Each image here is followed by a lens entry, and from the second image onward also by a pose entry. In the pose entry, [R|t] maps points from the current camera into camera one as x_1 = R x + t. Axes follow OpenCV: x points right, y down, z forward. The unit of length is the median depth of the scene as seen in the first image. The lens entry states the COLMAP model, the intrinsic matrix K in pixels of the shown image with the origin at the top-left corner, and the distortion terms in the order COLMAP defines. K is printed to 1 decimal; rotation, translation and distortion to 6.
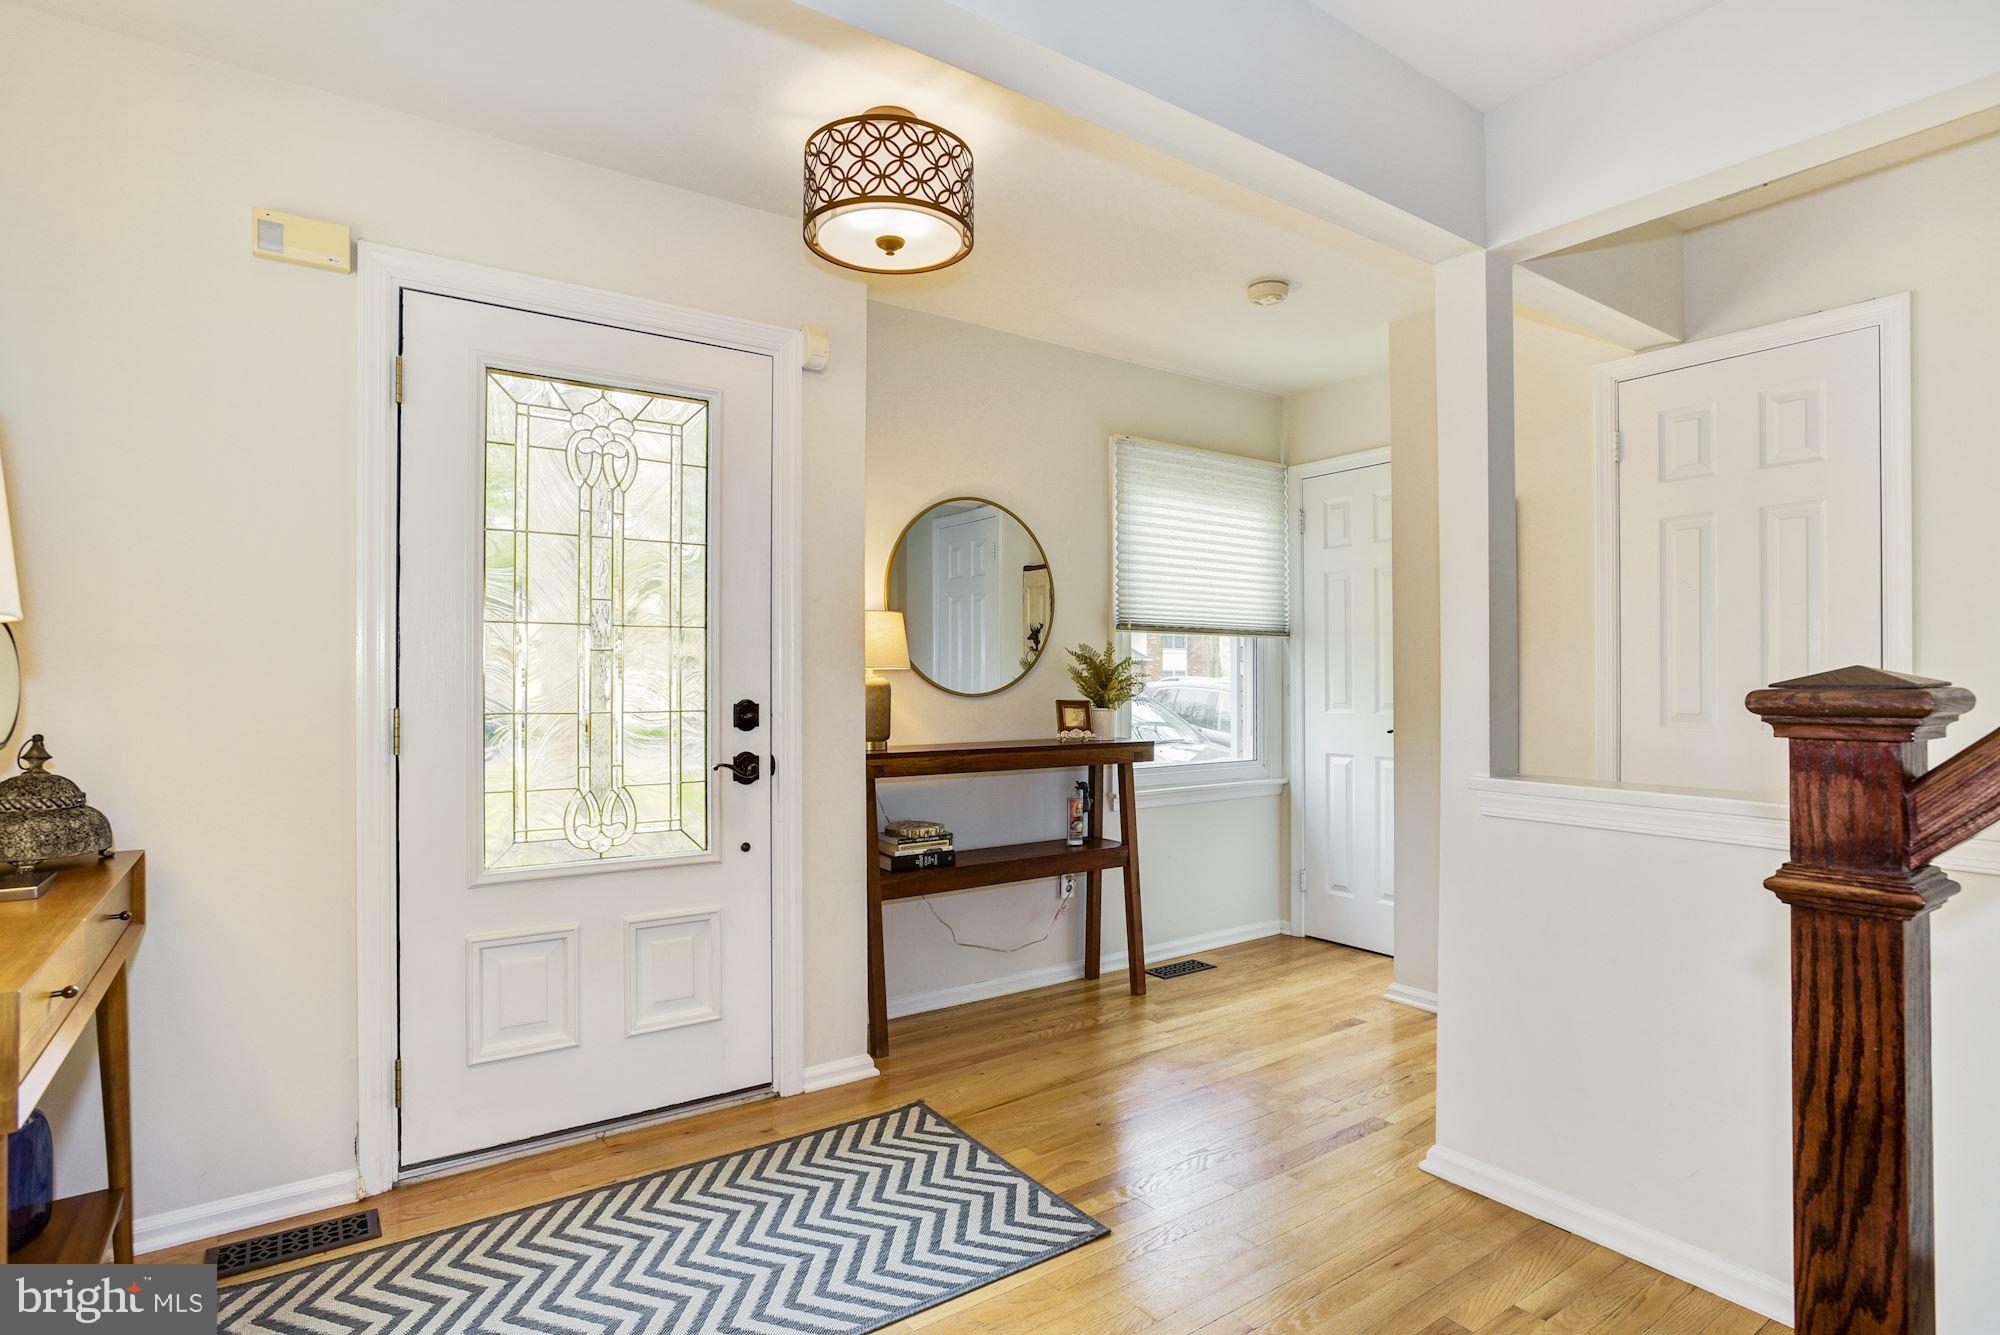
lens RADIAL K [[977.2, 0, 1006.0], [0, 977.2, 673.6], [0, 0, 1]] dist [-0.058308, 0.029089]
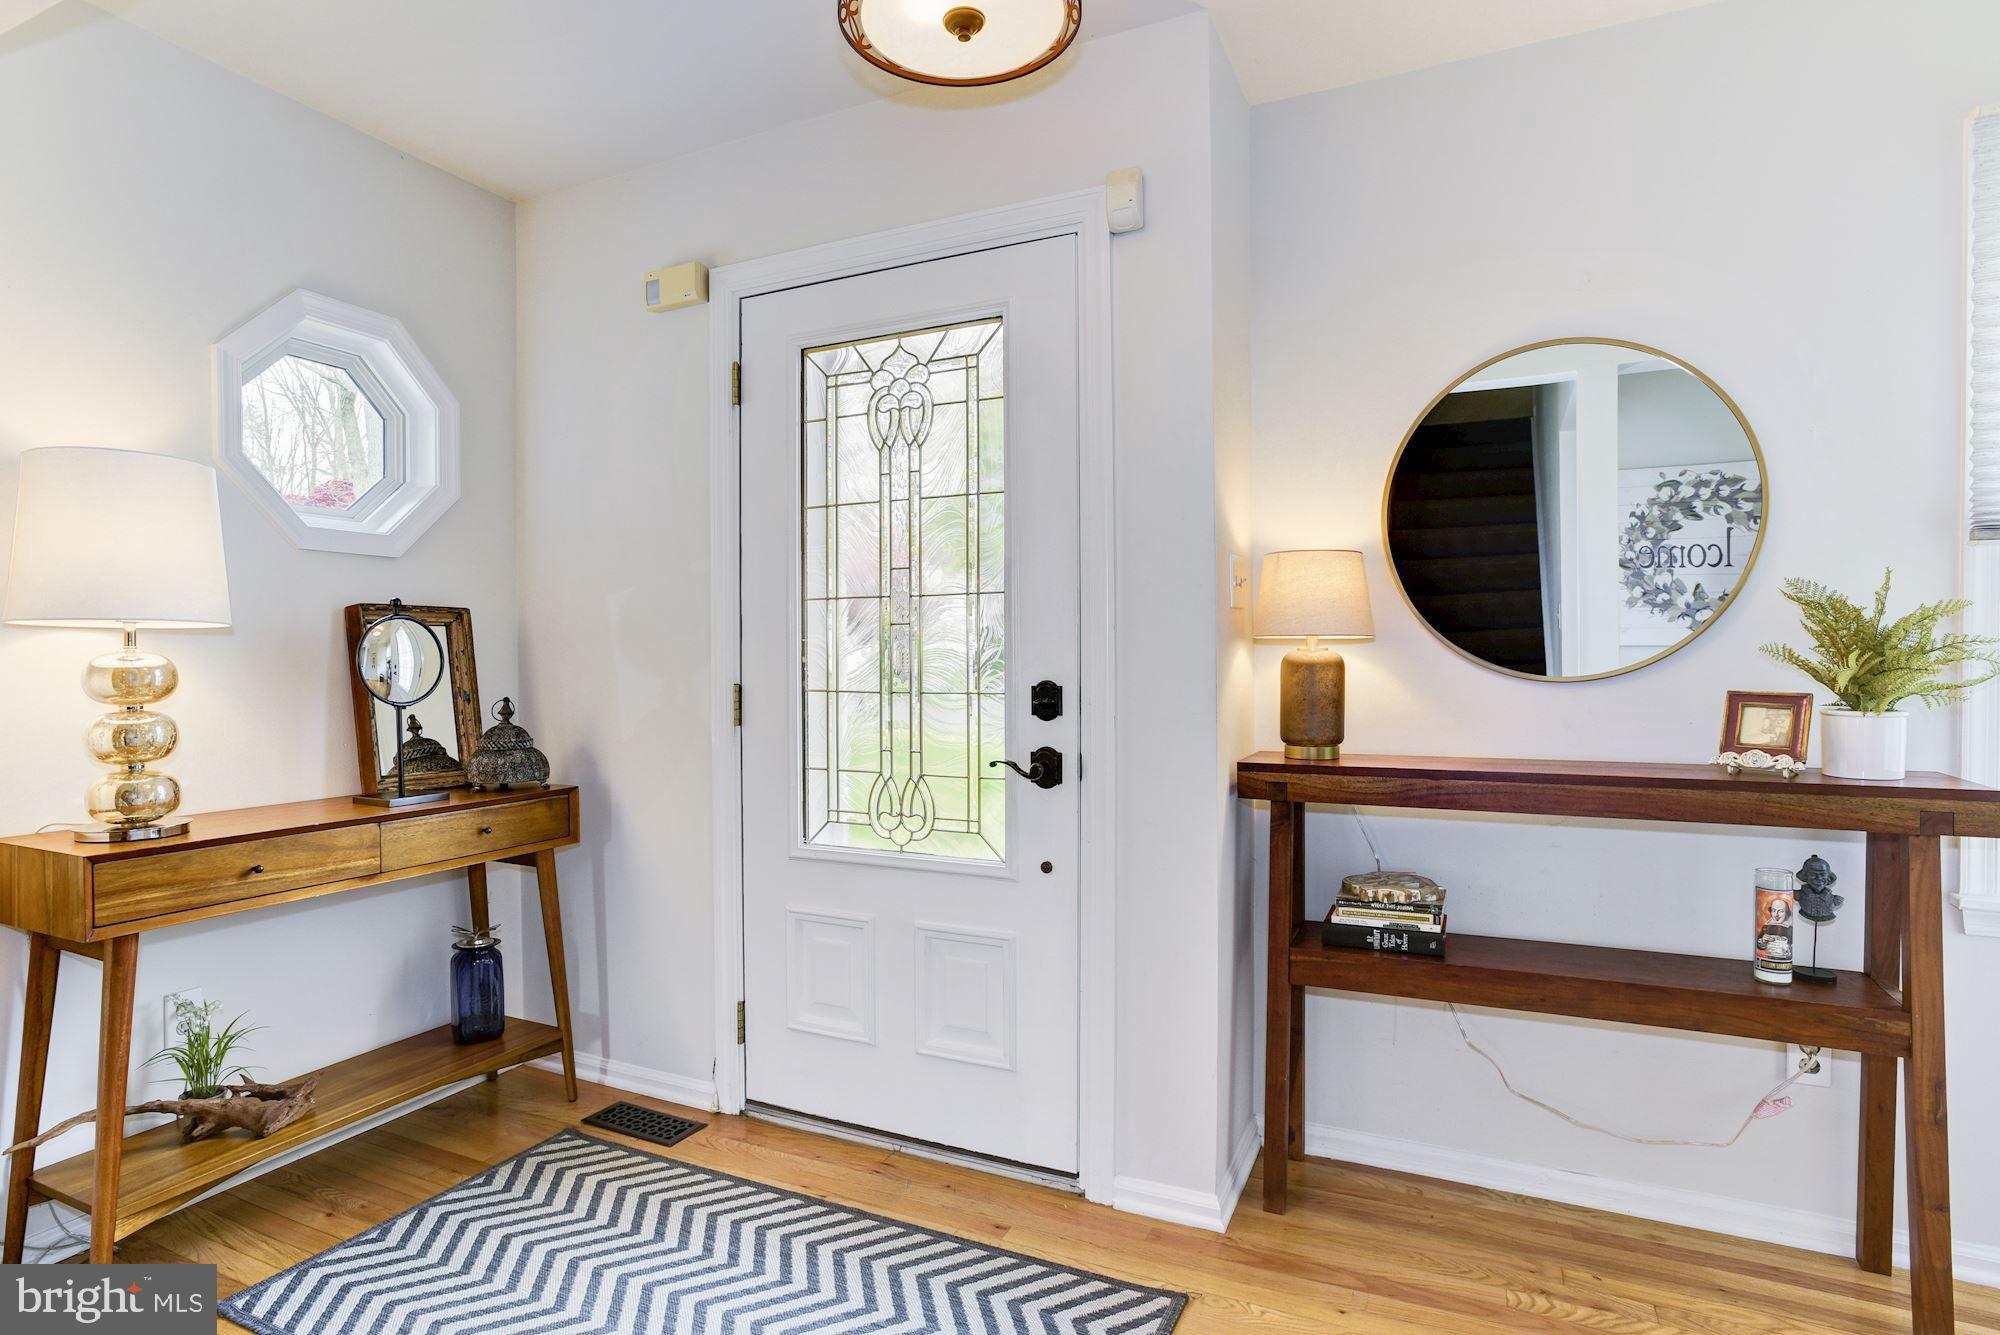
lens RADIAL K [[1045.1, 0, 1000.0], [0, 1045.1, 667.5], [0, 0, 1]] dist [-0.065588, 0.043171]
pose [[0.498919, 0.006546, -0.866624, 0.462072], [0.011909, 0.999825, 0.014408, 0.003588], [0.866567, -0.017509, 0.498754, 0.564153]]
